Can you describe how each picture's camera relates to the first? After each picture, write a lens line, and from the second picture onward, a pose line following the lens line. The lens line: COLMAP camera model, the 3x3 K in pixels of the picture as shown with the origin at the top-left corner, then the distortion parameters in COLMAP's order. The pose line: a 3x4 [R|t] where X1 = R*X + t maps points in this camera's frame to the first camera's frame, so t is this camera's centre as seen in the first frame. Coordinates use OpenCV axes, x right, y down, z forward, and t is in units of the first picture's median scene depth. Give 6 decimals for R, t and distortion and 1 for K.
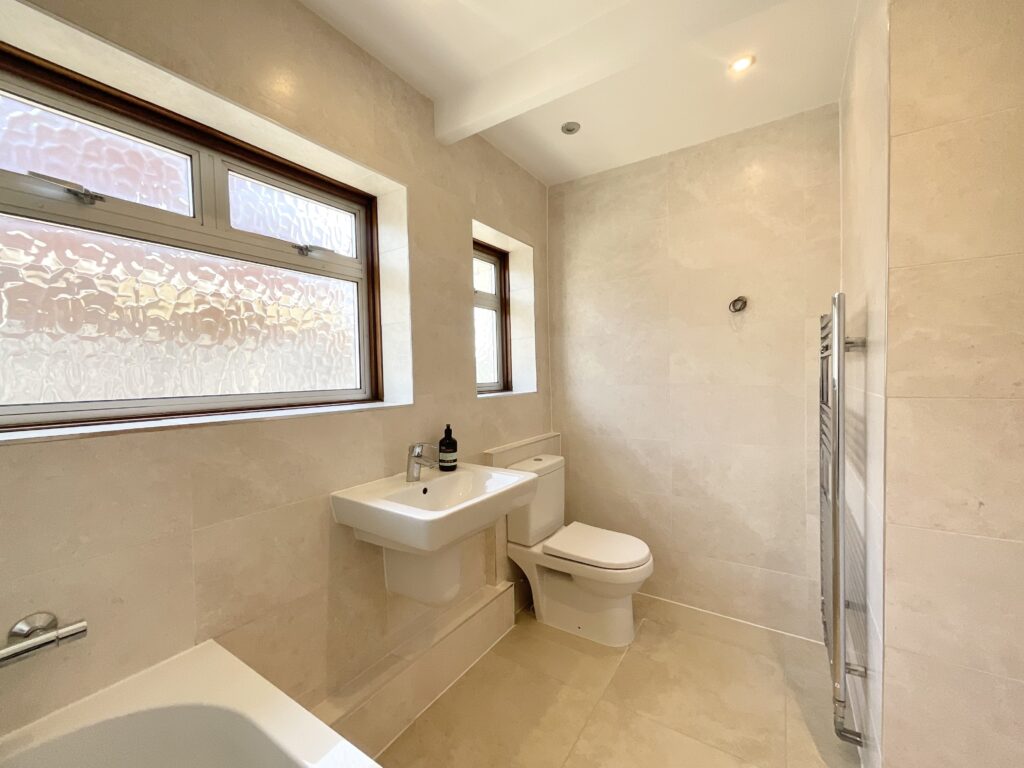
lens RADIAL K [[411.6, 0, 512.0], [0, 411.6, 384.0], [0, 0, 1]] dist [0.001521, 0.000235]
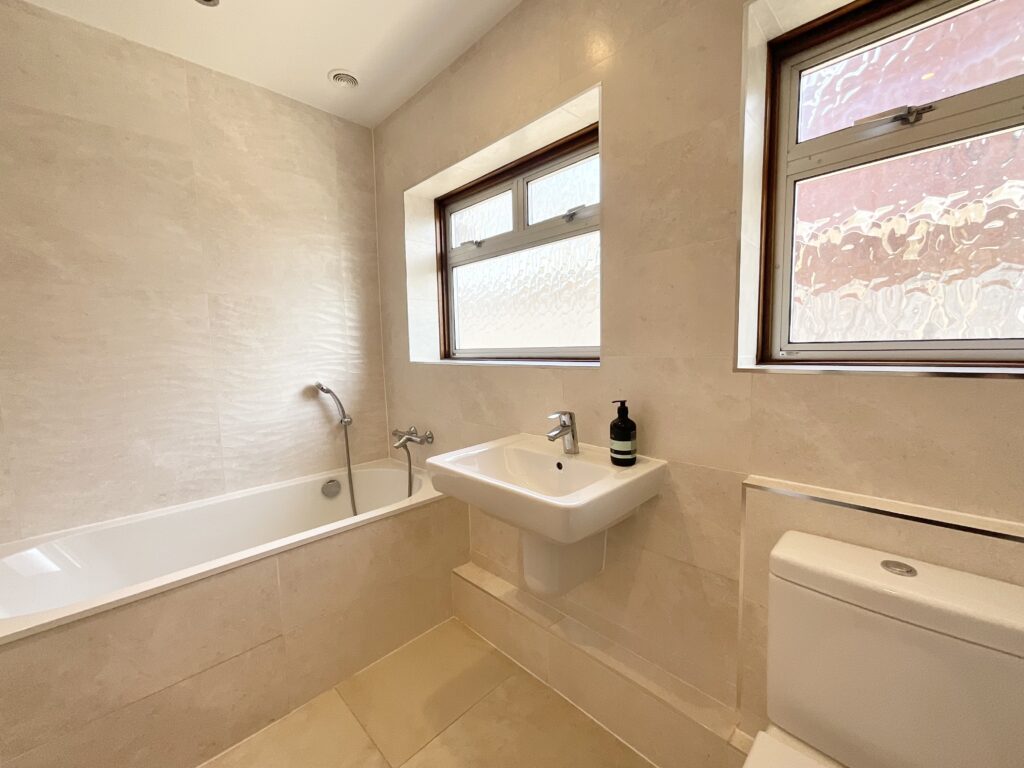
lens RADIAL K [[412.2, 0, 454.4], [0, 412.2, 377.2], [0, 0, 1]] dist [0.001013, 0.000115]
pose [[-0.271720, 0.115065, -0.955473, 0.653495], [0.027415, 0.993349, 0.111831, -0.034674], [0.961986, 0.004192, -0.273068, 0.997258]]
